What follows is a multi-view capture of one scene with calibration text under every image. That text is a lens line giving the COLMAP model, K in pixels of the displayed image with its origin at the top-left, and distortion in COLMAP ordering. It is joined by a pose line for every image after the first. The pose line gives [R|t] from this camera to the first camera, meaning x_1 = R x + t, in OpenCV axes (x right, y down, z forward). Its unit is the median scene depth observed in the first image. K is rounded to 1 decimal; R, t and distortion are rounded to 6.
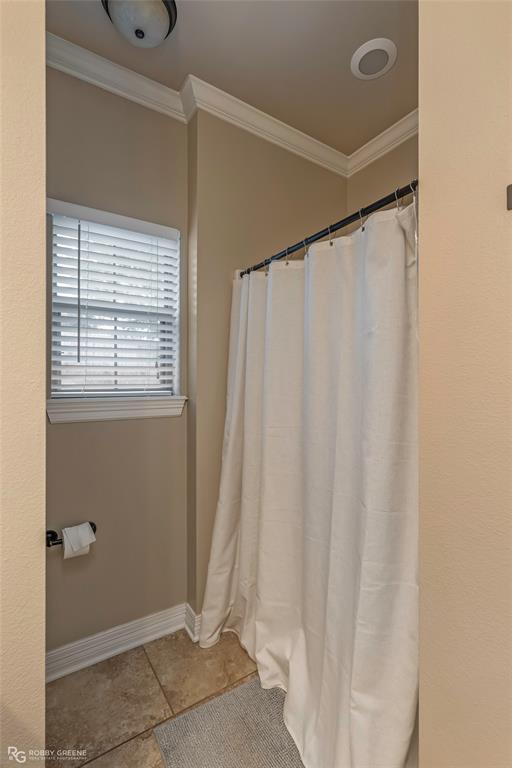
lens RADIAL K [[346.8, 0, 256.9], [0, 346.8, 380.4], [0, 0, 1]] dist [-0.000938, -0.000328]
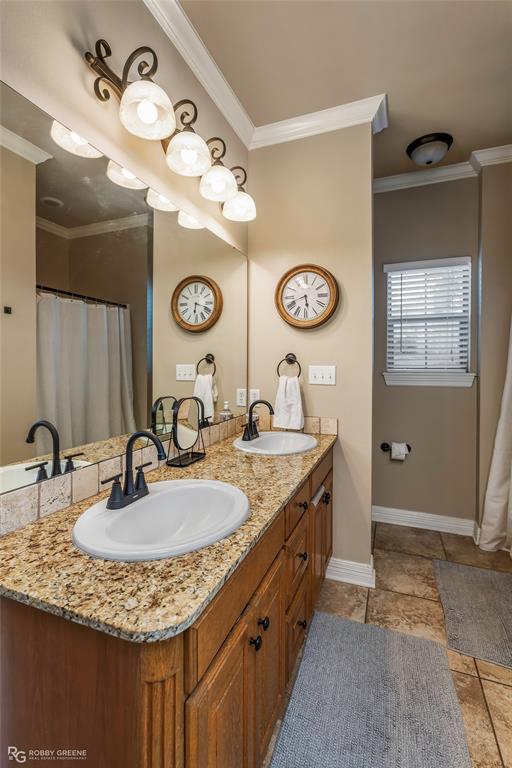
lens RADIAL K [[346.8, 0, 256.9], [0, 346.8, 380.4], [0, 0, 1]] dist [-0.000938, -0.000328]
pose [[0.567823, 0.031673, -0.822541, 0.472619], [0.009308, 0.998949, 0.044891, 0.003962], [0.823098, -0.033146, 0.566931, -0.548291]]
